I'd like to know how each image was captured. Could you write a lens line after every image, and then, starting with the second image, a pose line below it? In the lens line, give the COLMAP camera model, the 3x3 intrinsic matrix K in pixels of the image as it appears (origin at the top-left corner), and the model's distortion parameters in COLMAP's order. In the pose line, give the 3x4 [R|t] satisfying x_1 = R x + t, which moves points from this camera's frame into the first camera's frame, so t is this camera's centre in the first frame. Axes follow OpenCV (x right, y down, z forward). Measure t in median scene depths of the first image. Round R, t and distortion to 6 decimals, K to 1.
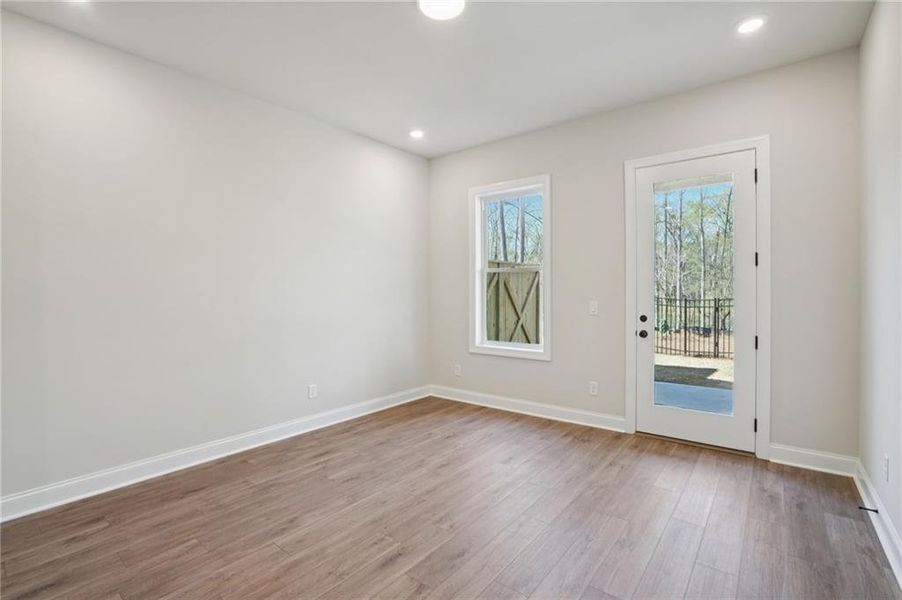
lens RADIAL K [[414.8, 0, 445.1], [0, 414.8, 297.5], [0, 0, 1]] dist [-0.060882, 0.023108]
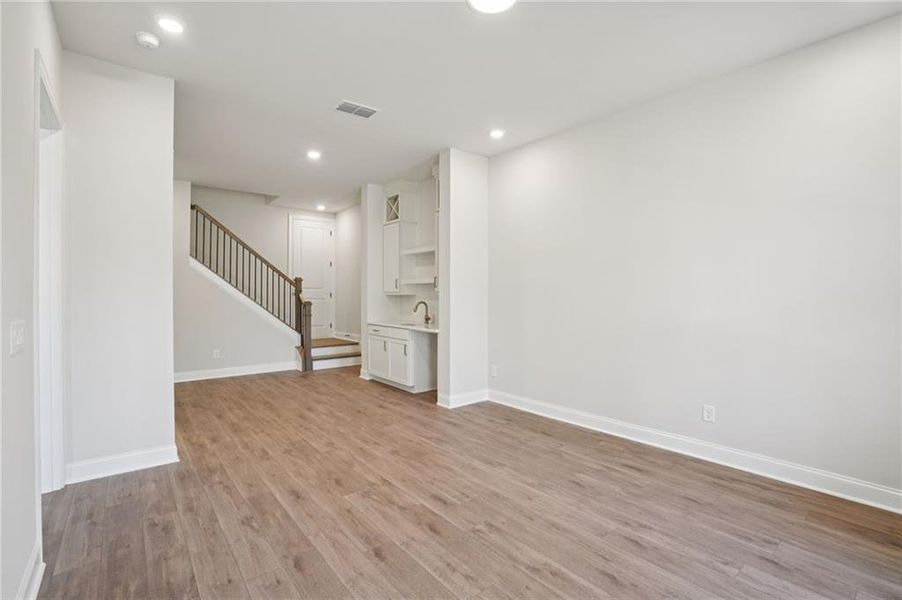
lens RADIAL K [[414.8, 0, 445.1], [0, 414.8, 297.5], [0, 0, 1]] dist [-0.060882, 0.023108]
pose [[-0.210438, 0.015564, -0.977483, 0.818789], [-0.015066, 0.999703, 0.019161, -0.014476], [0.977491, 0.018759, -0.210141, 0.929863]]
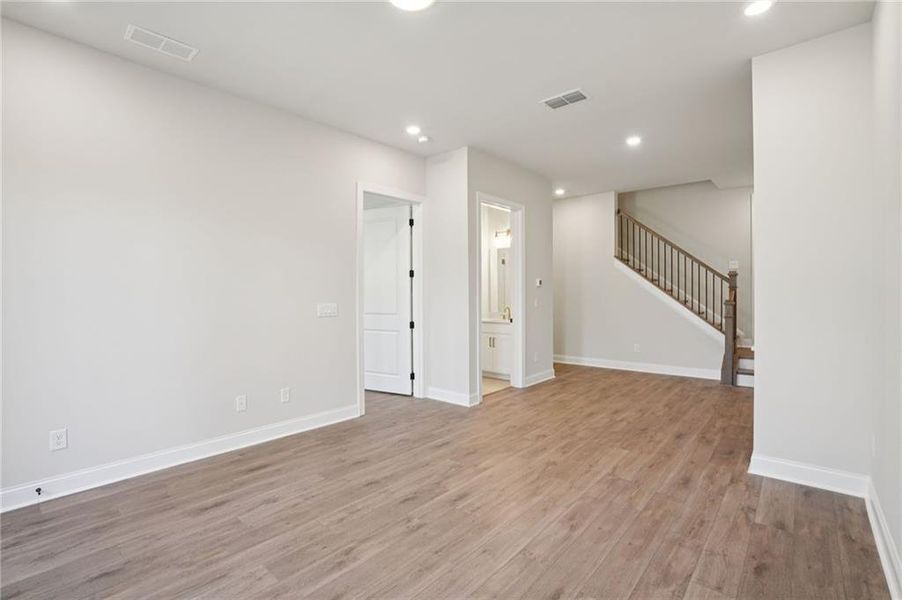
lens RADIAL K [[414.8, 0, 445.1], [0, 414.8, 297.5], [0, 0, 1]] dist [-0.060882, 0.023108]
pose [[-0.999322, 0.012763, 0.034528, -0.097691], [0.013766, 0.999485, 0.028979, -0.023235], [-0.034140, 0.029434, -0.998984, 1.668919]]
